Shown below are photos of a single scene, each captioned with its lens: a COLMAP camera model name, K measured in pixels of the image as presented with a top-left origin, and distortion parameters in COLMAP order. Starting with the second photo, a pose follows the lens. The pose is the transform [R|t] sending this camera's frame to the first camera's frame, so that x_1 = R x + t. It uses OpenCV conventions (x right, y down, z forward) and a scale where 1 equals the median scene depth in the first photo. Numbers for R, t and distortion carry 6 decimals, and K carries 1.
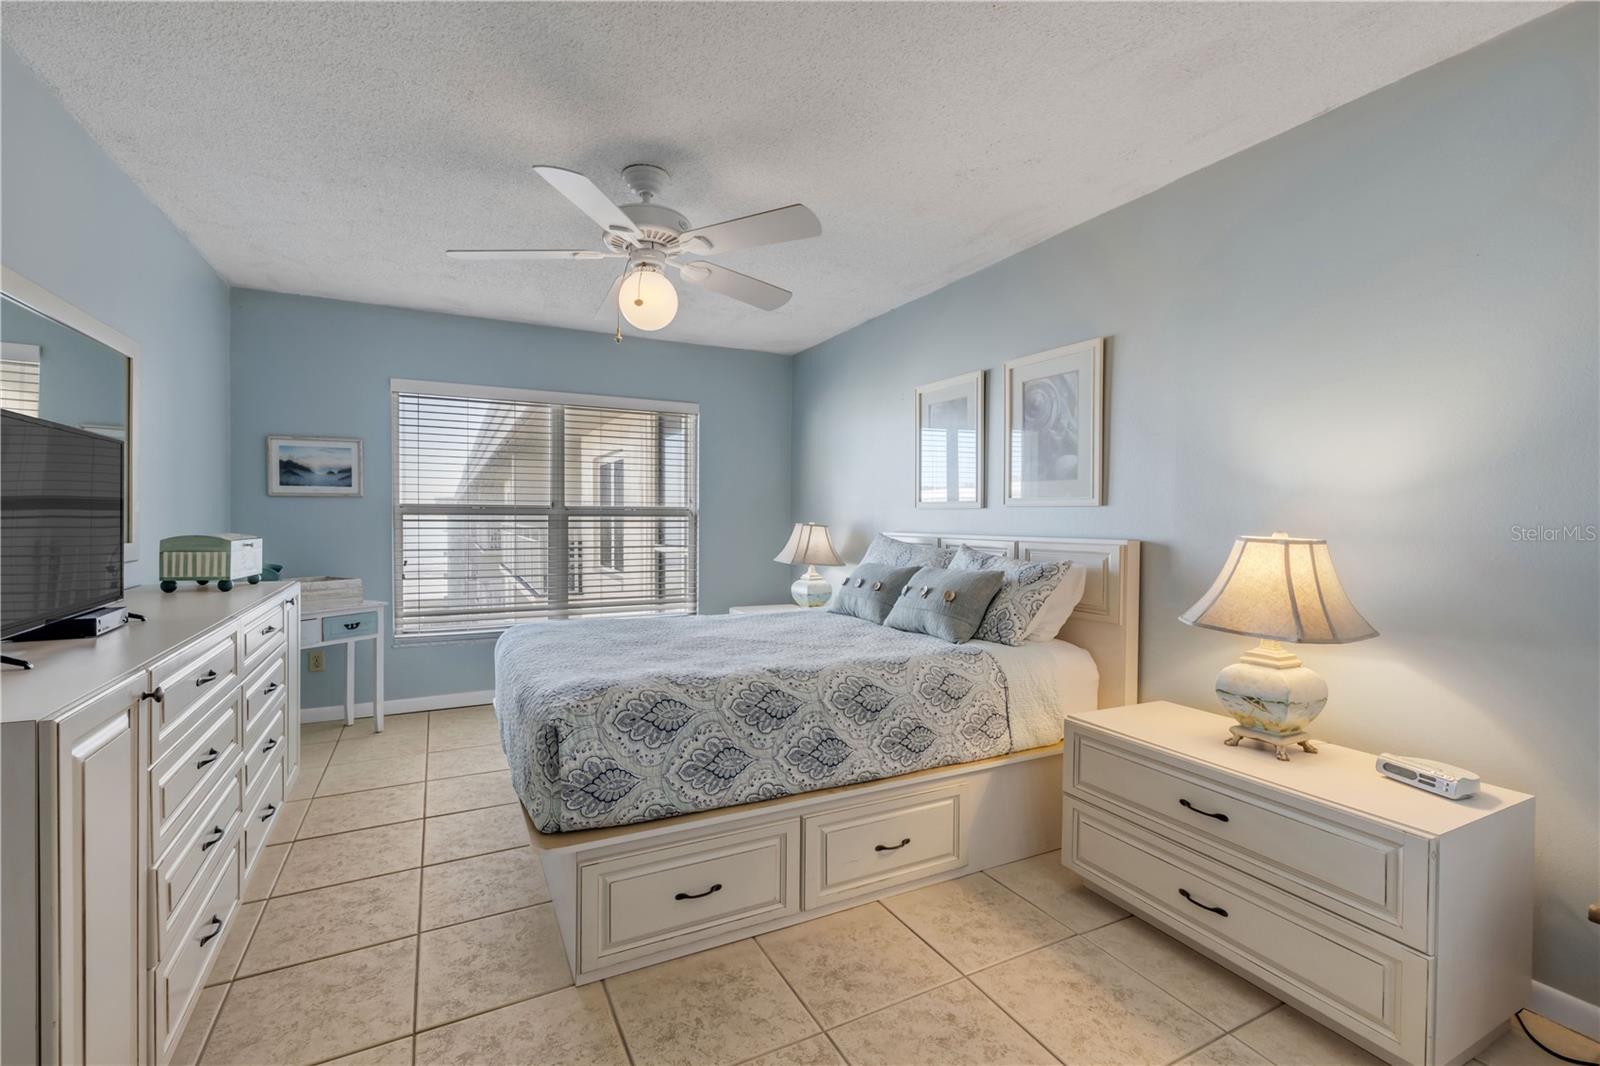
lens RADIAL K [[690.7, 0, 799.5], [0, 690.7, 524.4], [0, 0, 1]] dist [-0.002978, -0.000249]
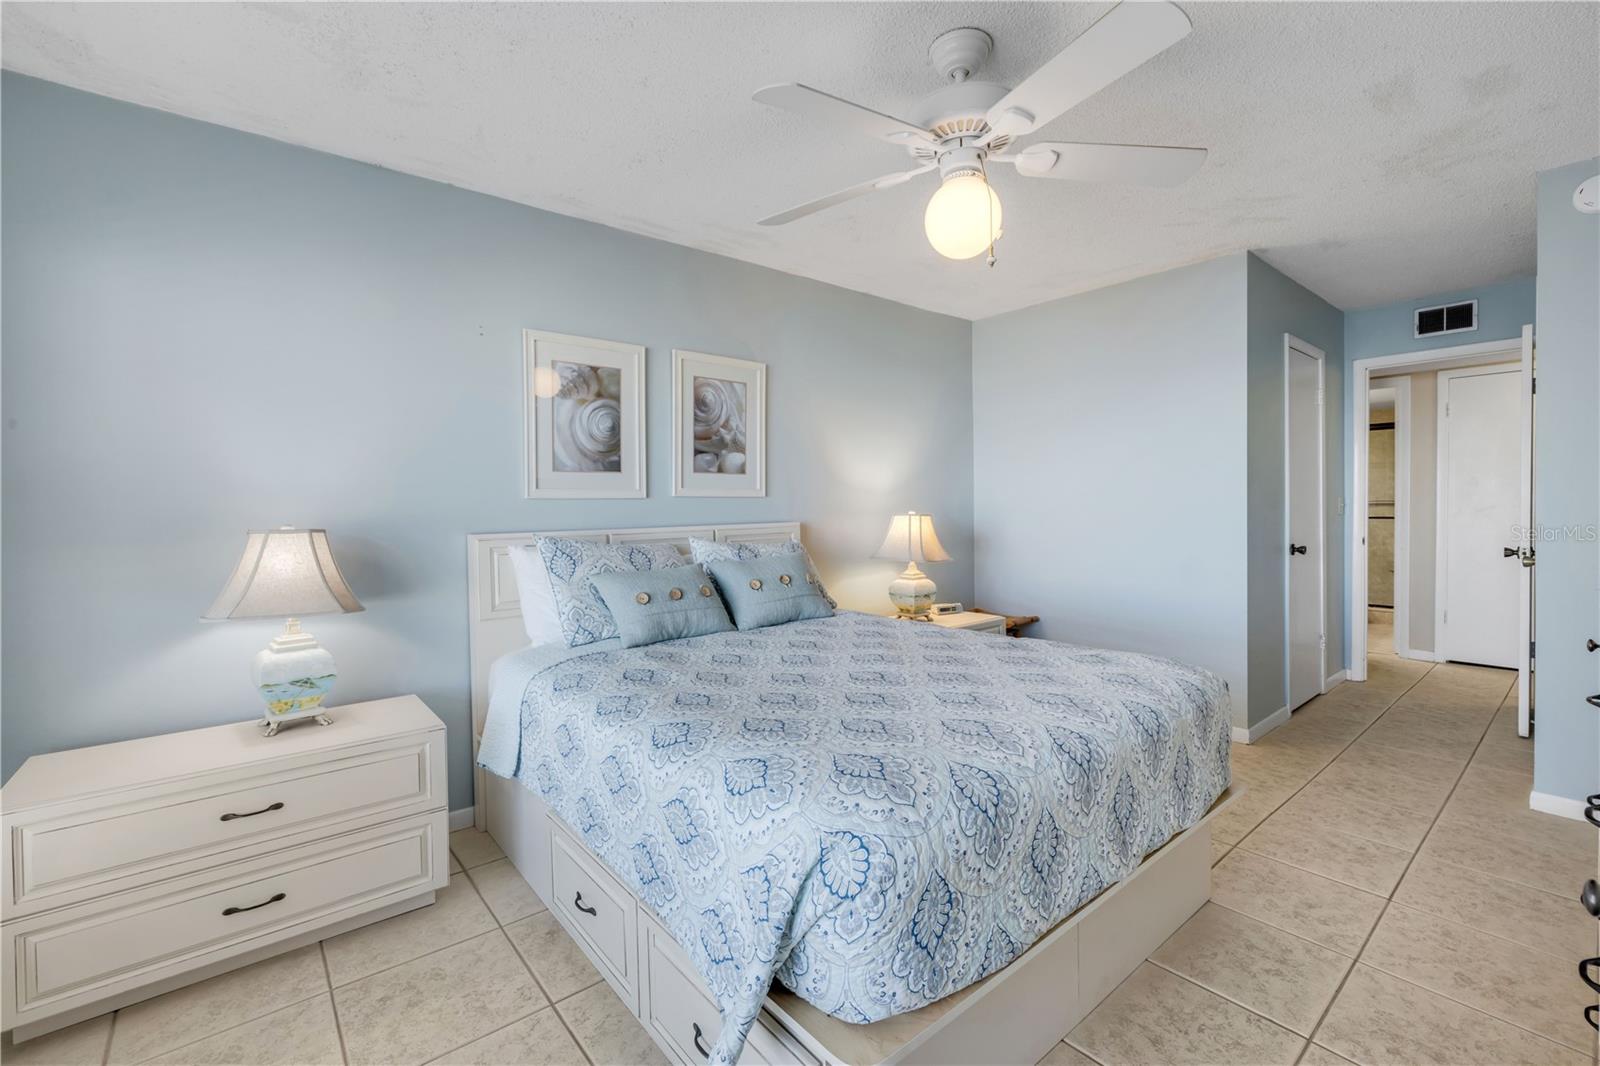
lens RADIAL K [[690.7, 0, 804.1], [0, 690.7, 516.0], [0, 0, 1]] dist [-0.002978, -0.000249]
pose [[-0.217415, -0.027889, 0.975681, -0.789770], [0.019743, 0.999262, 0.032963, -0.030148], [-0.975880, 0.026430, -0.216703, 1.152284]]
